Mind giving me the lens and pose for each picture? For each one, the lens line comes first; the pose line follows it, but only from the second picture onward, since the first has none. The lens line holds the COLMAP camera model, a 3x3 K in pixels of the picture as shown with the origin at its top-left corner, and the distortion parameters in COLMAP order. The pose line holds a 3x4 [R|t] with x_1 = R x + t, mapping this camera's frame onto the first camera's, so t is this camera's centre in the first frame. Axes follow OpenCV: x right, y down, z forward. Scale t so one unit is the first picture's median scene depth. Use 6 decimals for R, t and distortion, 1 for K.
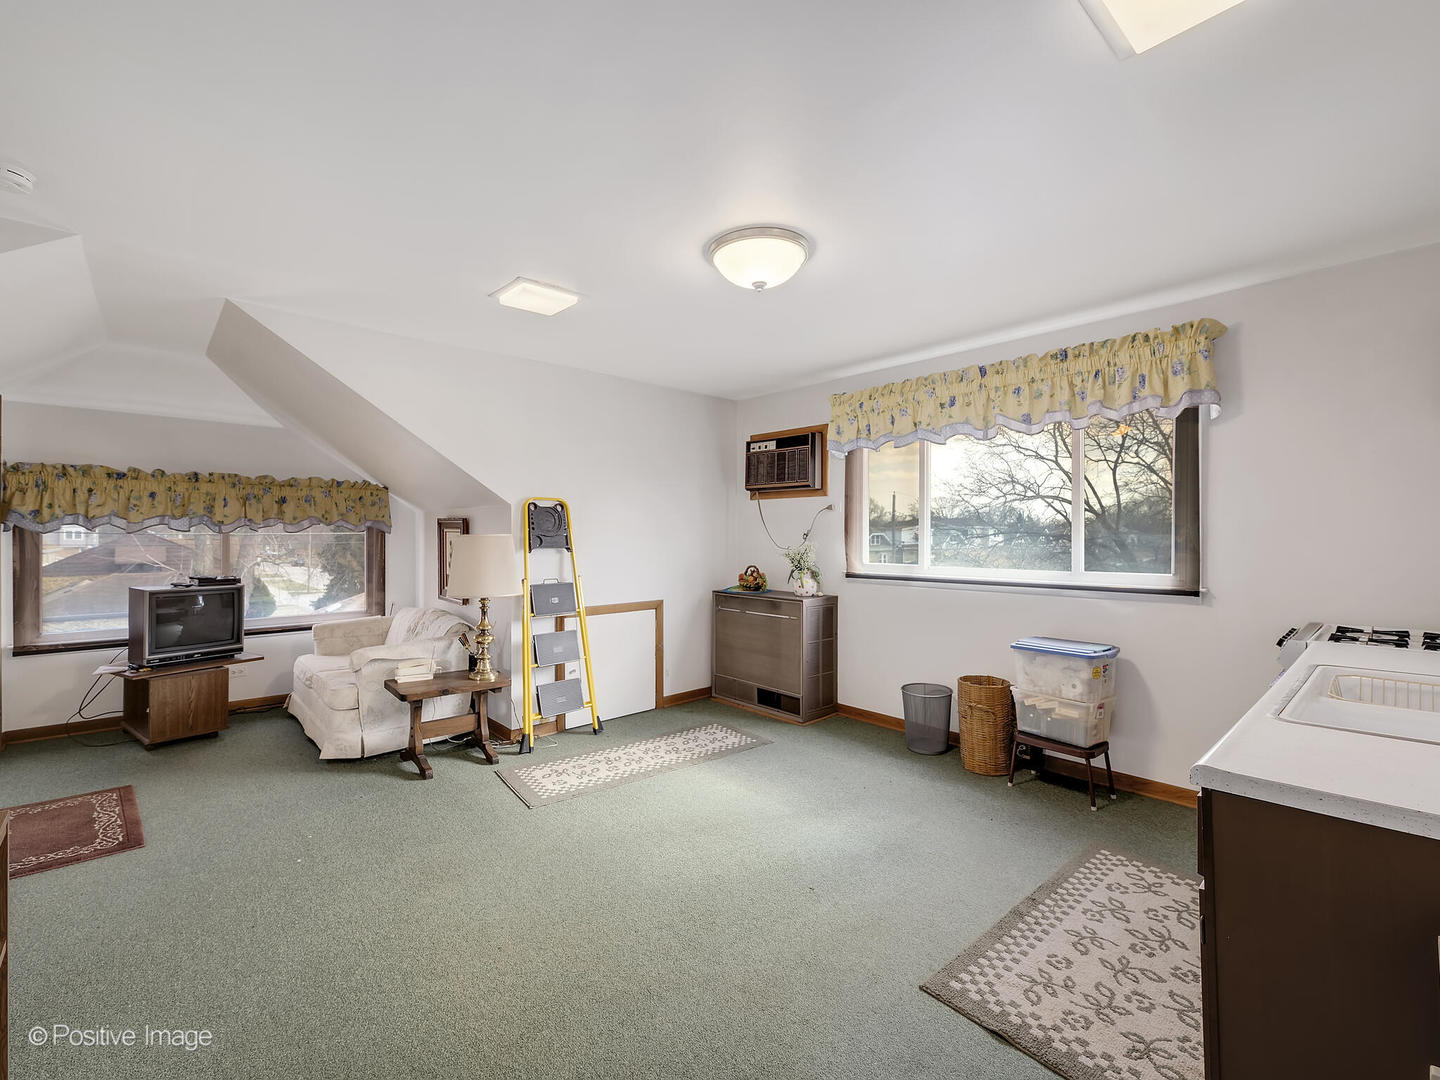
lens RADIAL K [[639.0, 0, 718.8], [0, 639.0, 538.8], [0, 0, 1]] dist [0.002124, -0.000742]
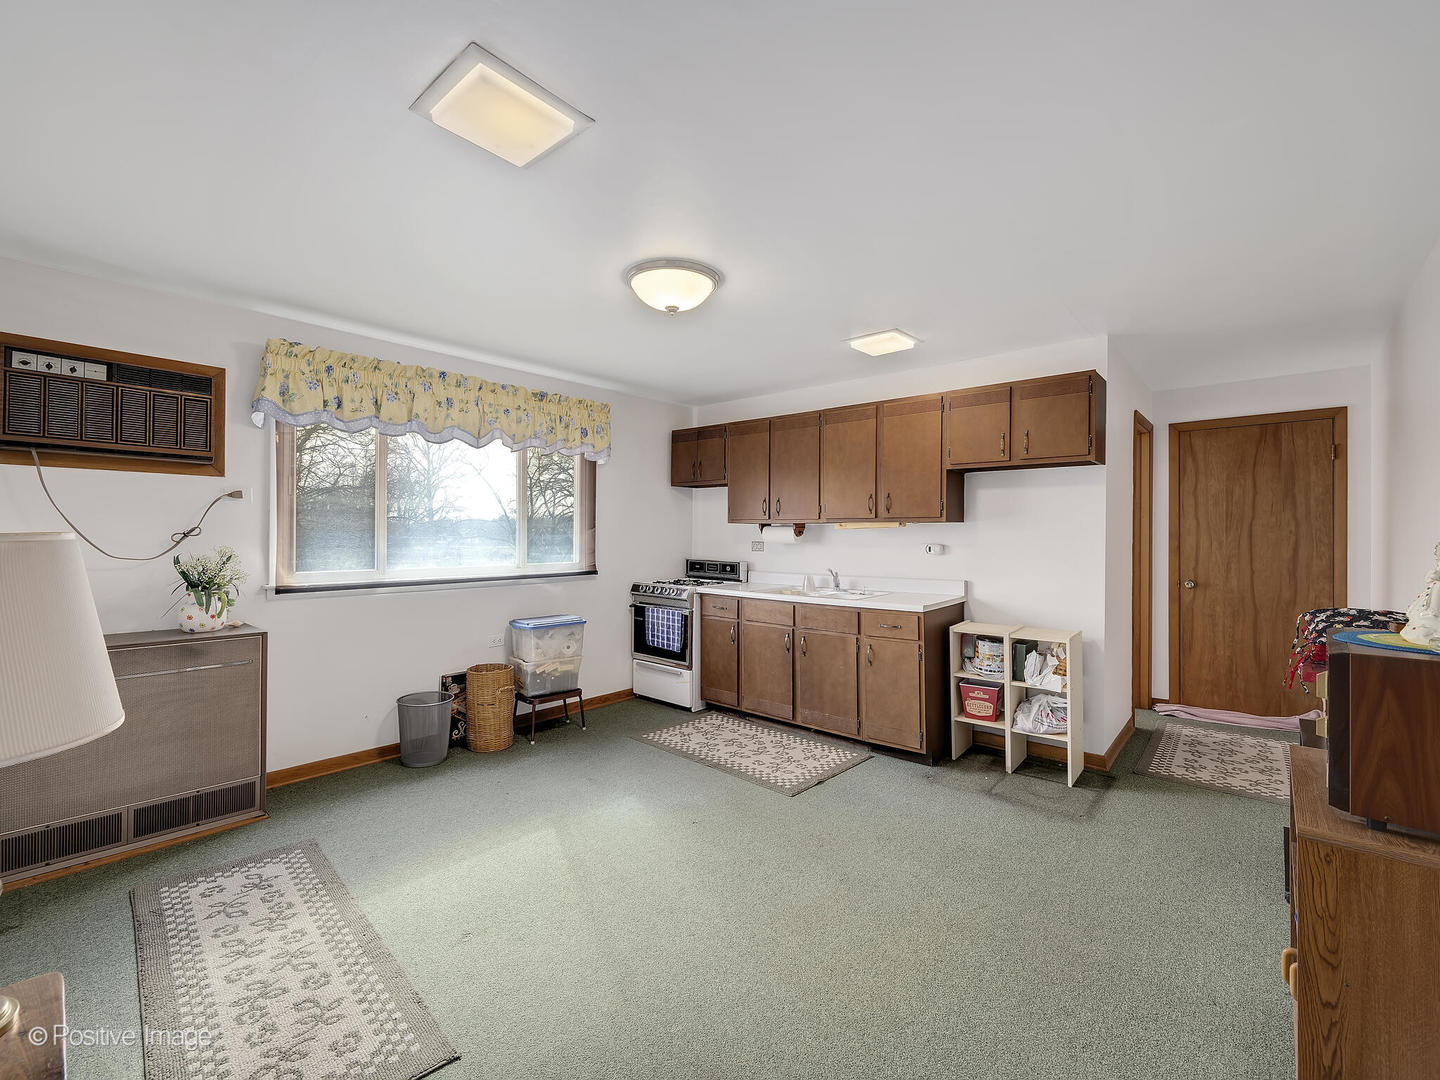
lens RADIAL K [[639.0, 0, 718.1], [0, 639.0, 534.5], [0, 0, 1]] dist [0.002124, -0.000742]
pose [[-0.116572, 0.008888, 0.993142, -0.707671], [0.011746, 0.999902, -0.007570, 0.005703], [-0.993113, 0.010783, -0.116665, 0.719146]]
